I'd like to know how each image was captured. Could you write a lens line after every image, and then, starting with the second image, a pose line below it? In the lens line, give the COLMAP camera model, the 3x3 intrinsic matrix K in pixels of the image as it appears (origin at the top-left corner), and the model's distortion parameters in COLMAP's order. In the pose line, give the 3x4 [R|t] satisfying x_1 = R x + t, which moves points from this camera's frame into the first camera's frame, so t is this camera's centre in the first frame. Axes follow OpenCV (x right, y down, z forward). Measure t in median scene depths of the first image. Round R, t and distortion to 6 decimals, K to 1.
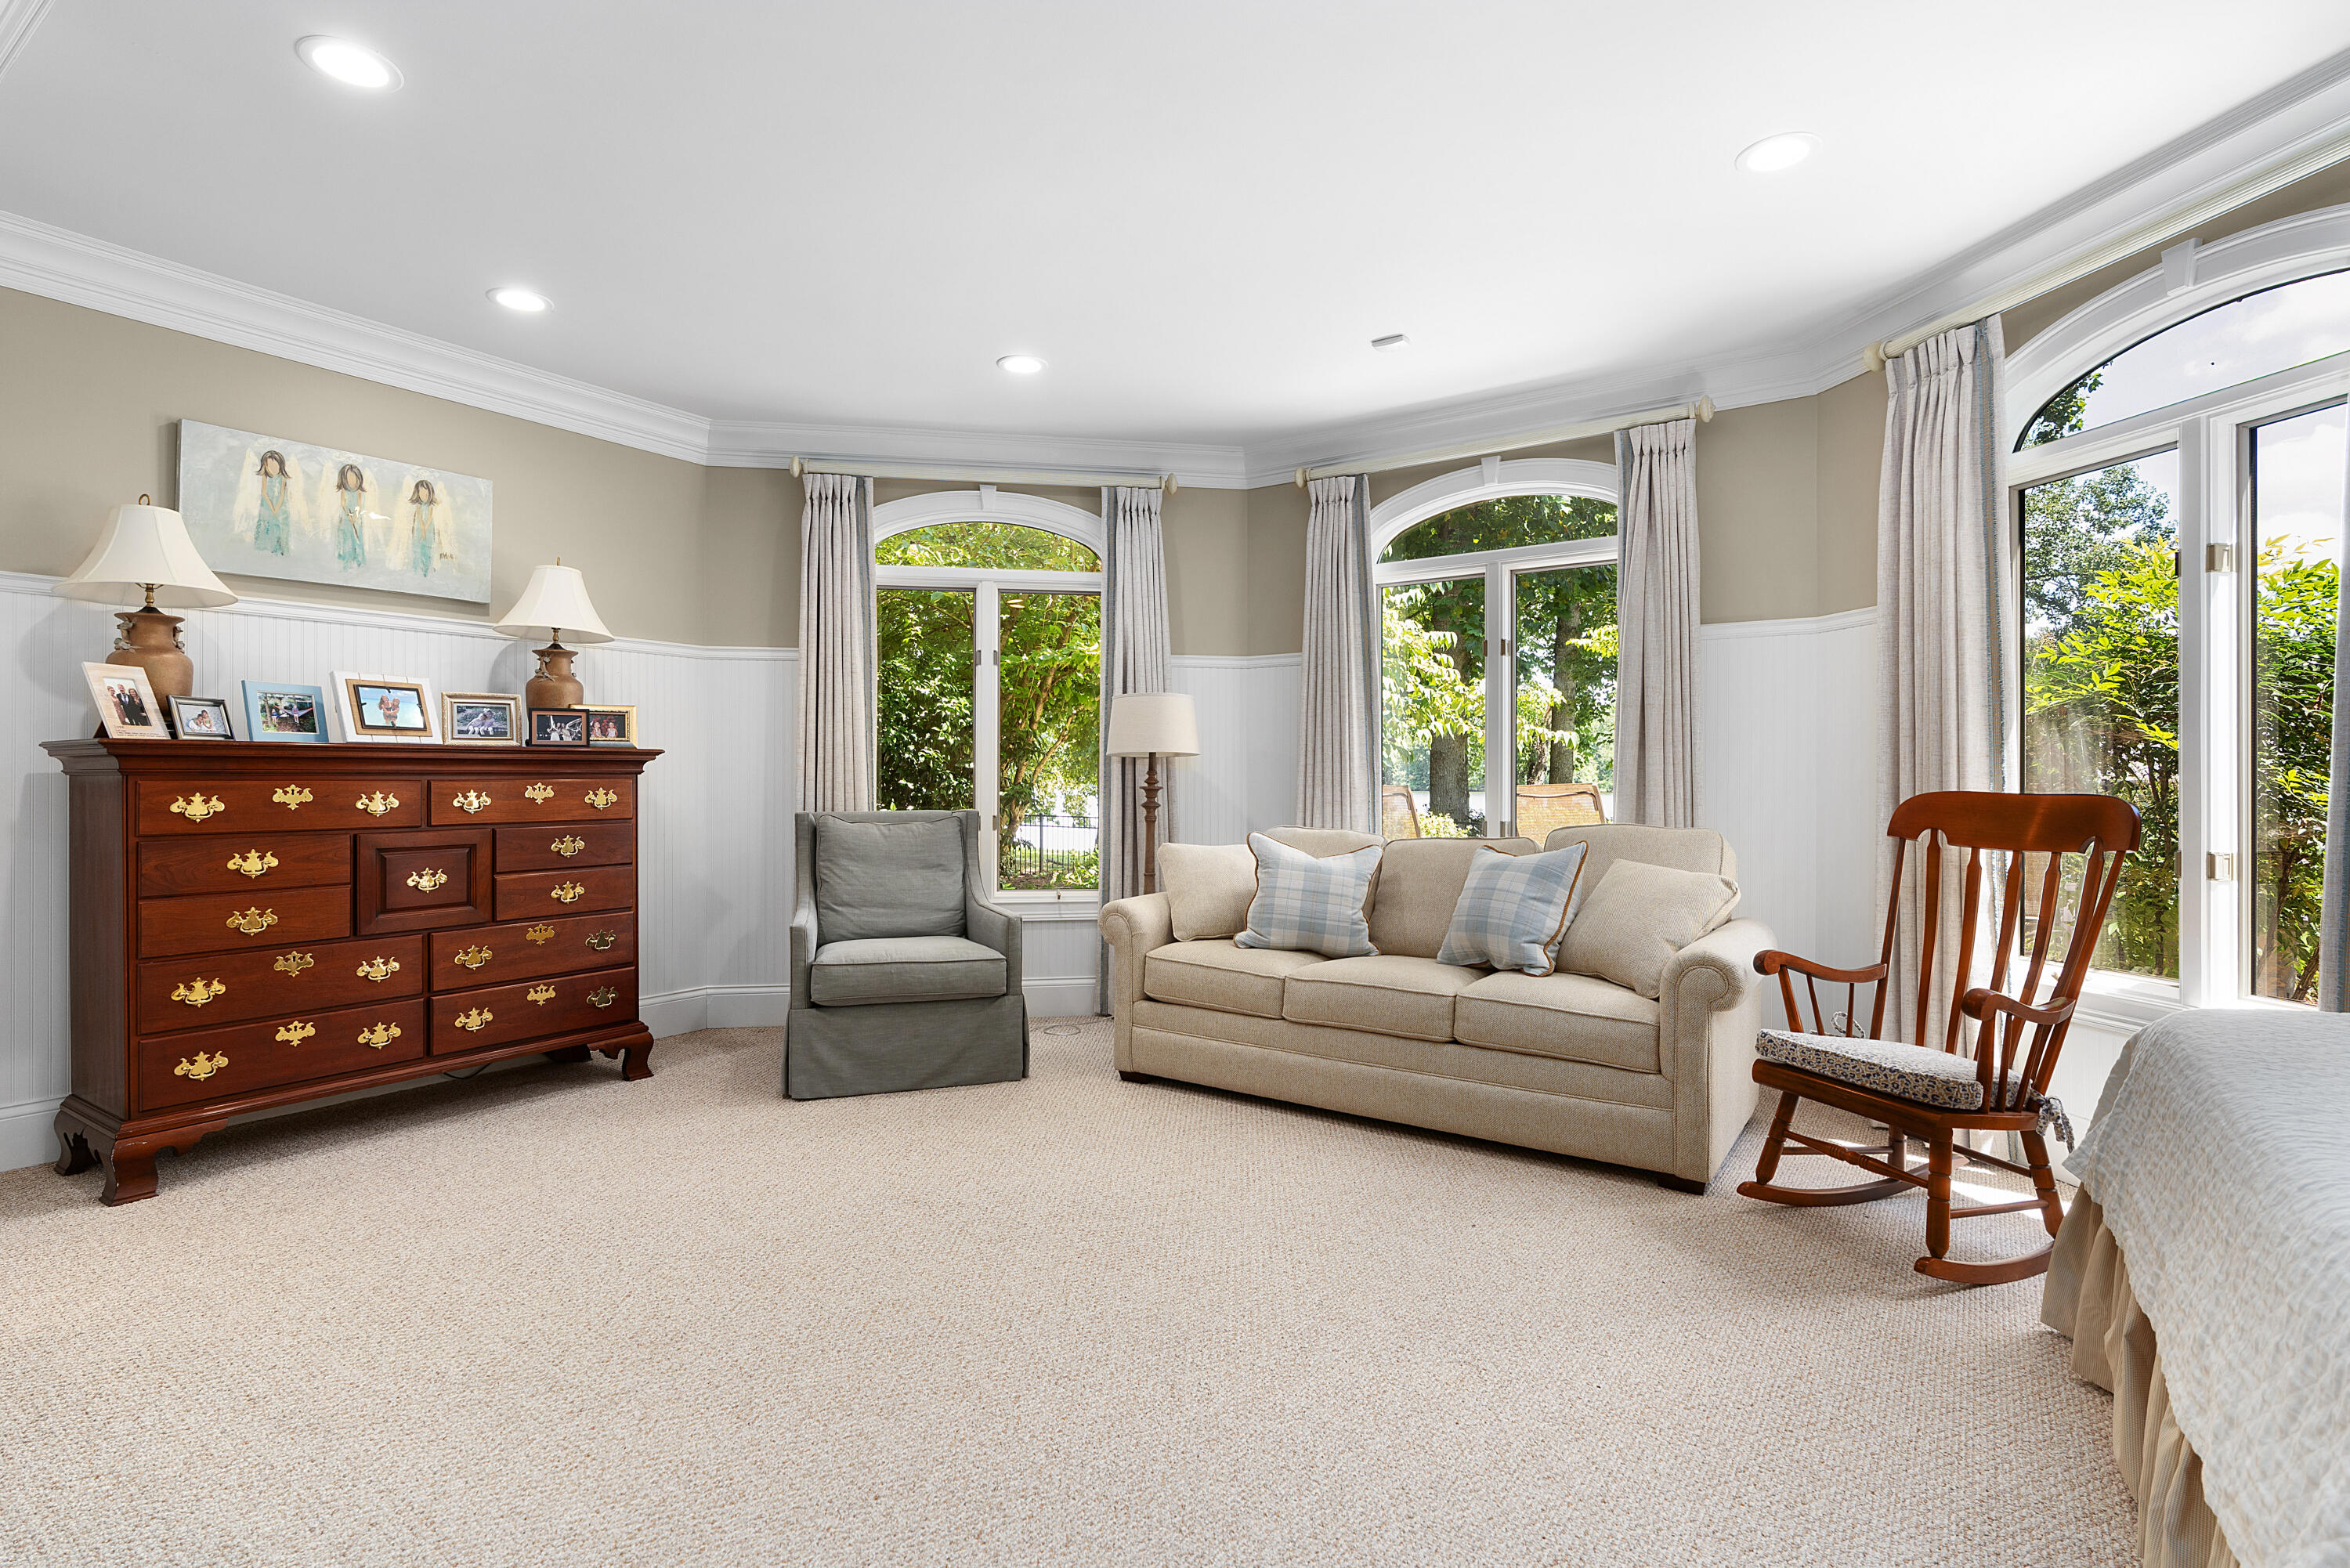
lens RADIAL K [[1109.8, 0, 1175.0], [0, 1109.8, 784.0], [0, 0, 1]] dist [-0.003575, 0.000104]
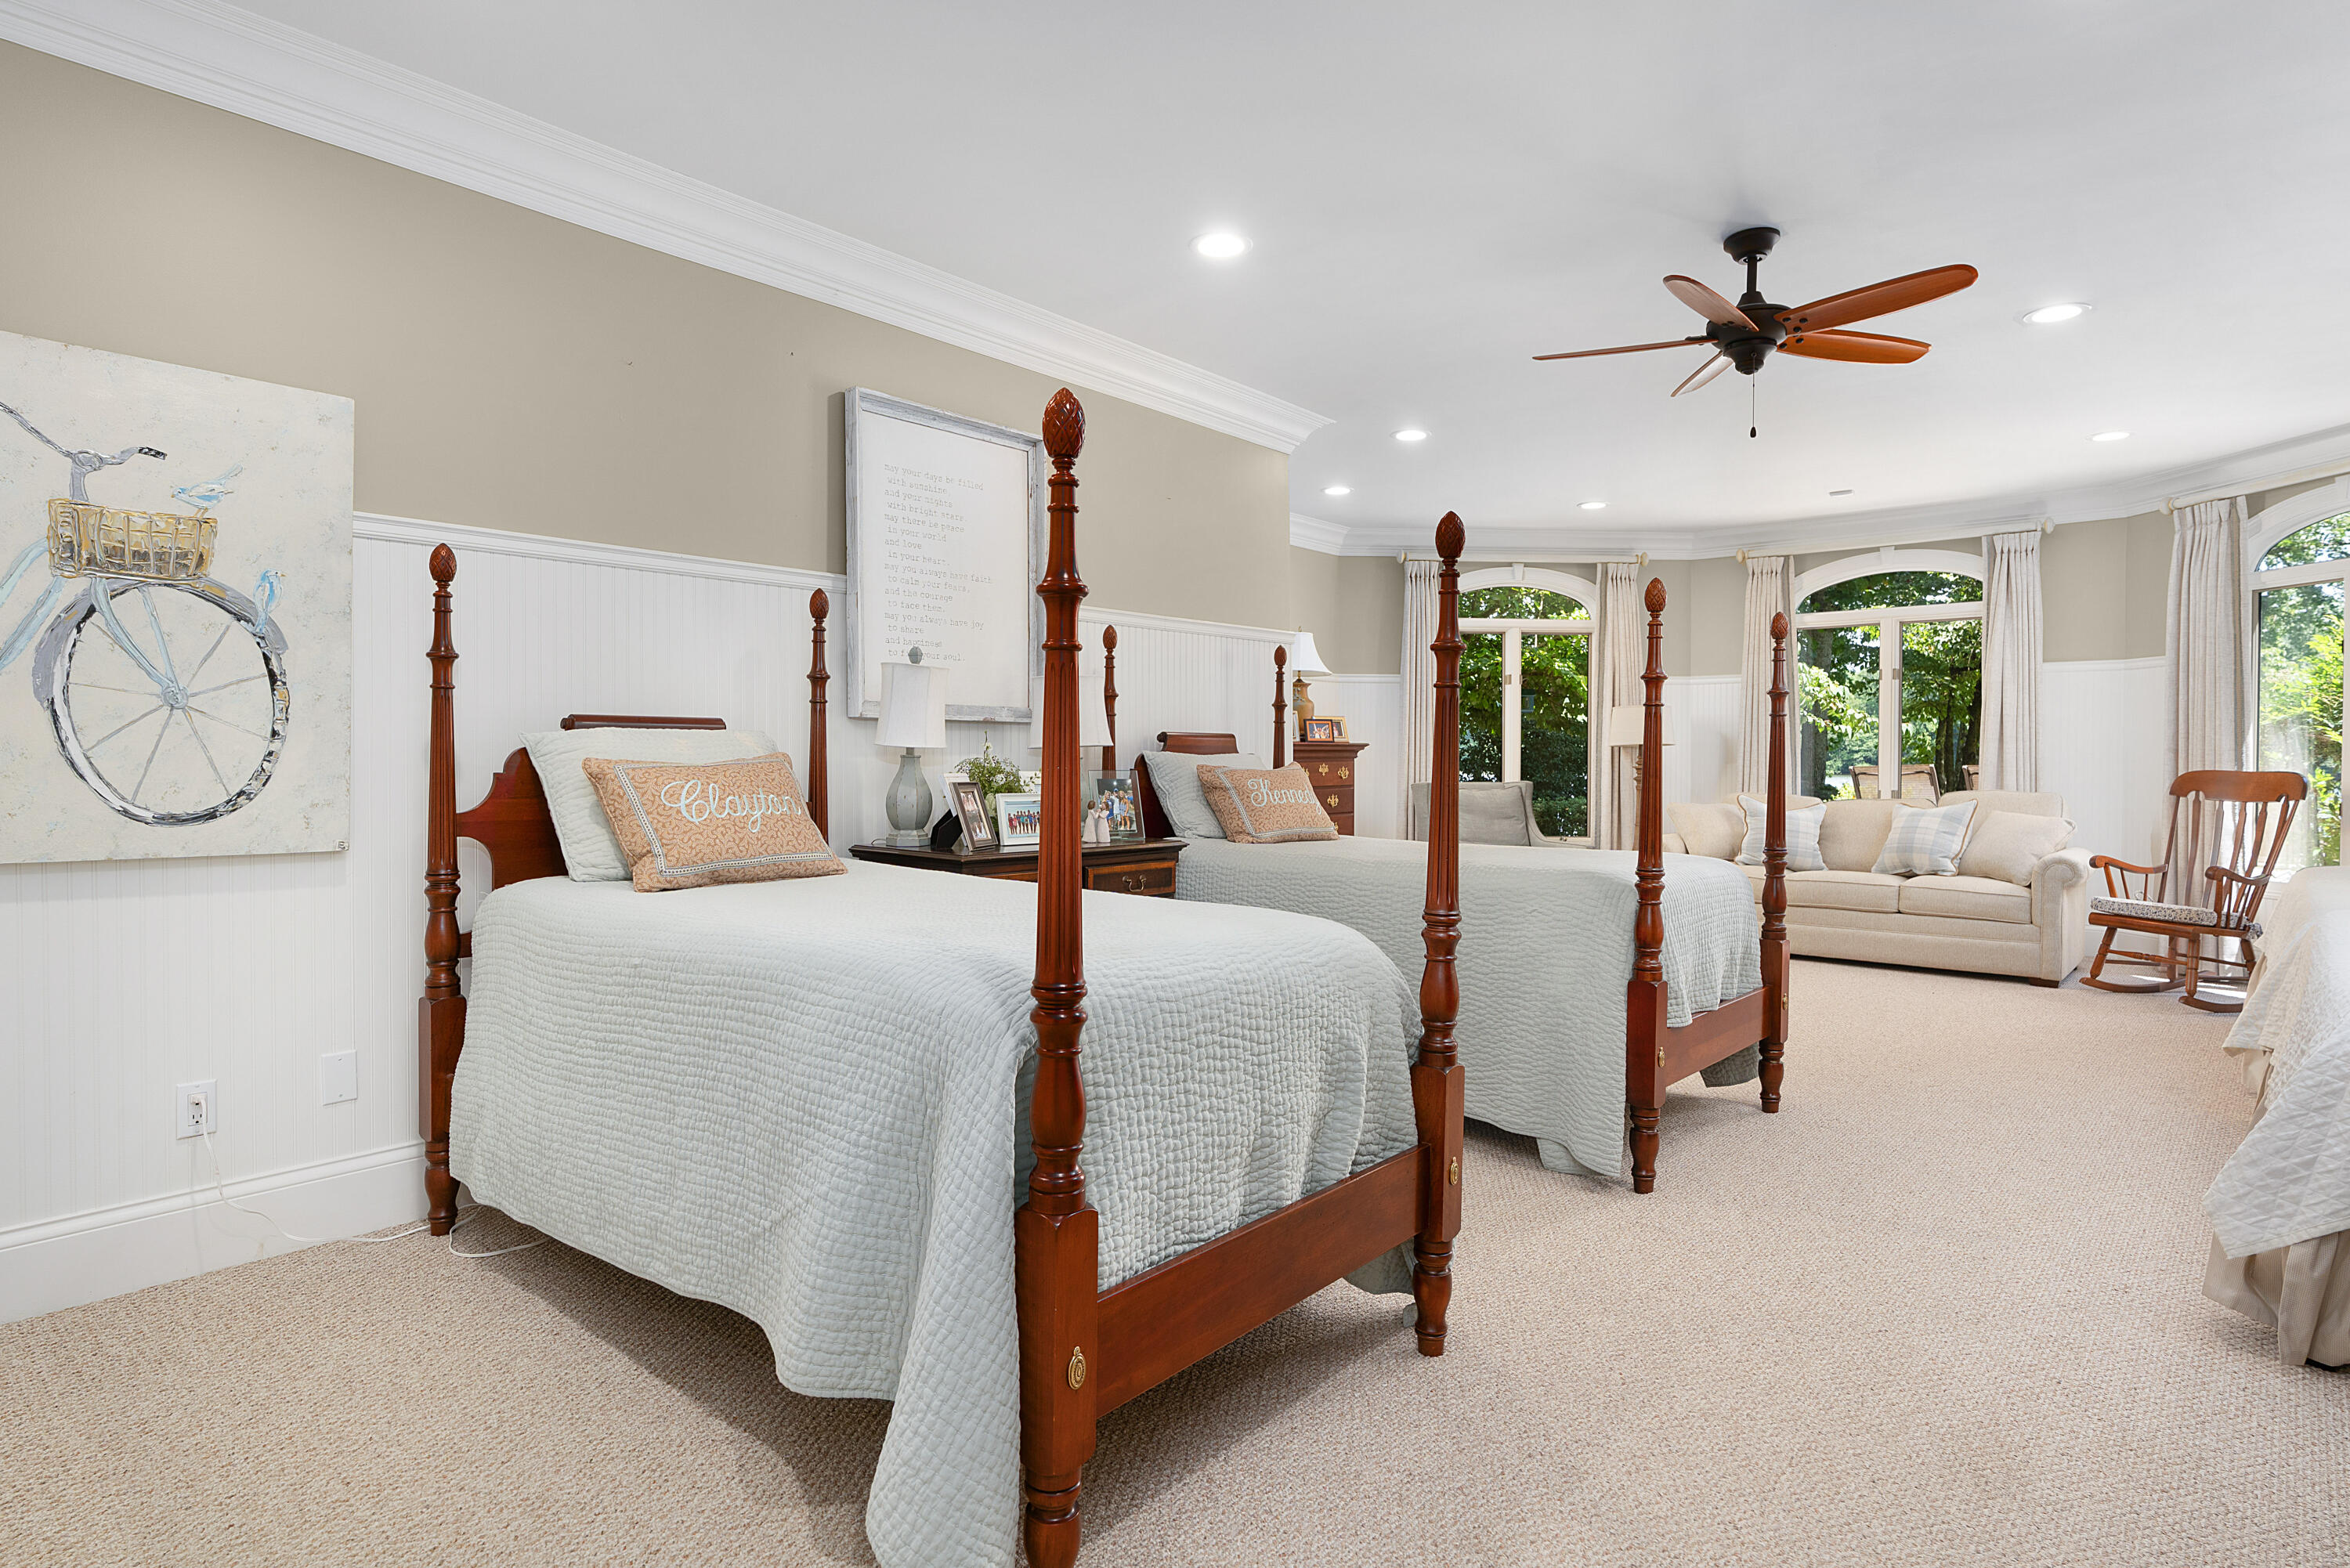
lens RADIAL K [[1238.9, 0, 1175.0], [0, 1238.9, 784.0], [0, 0, 1]] dist [0.003342, -0.000333]
pose [[0.993858, 0.004052, -0.110593, -0.699767], [-0.002296, 0.999869, 0.016002, 0.001064], [0.110643, -0.015650, 0.993737, -1.119585]]
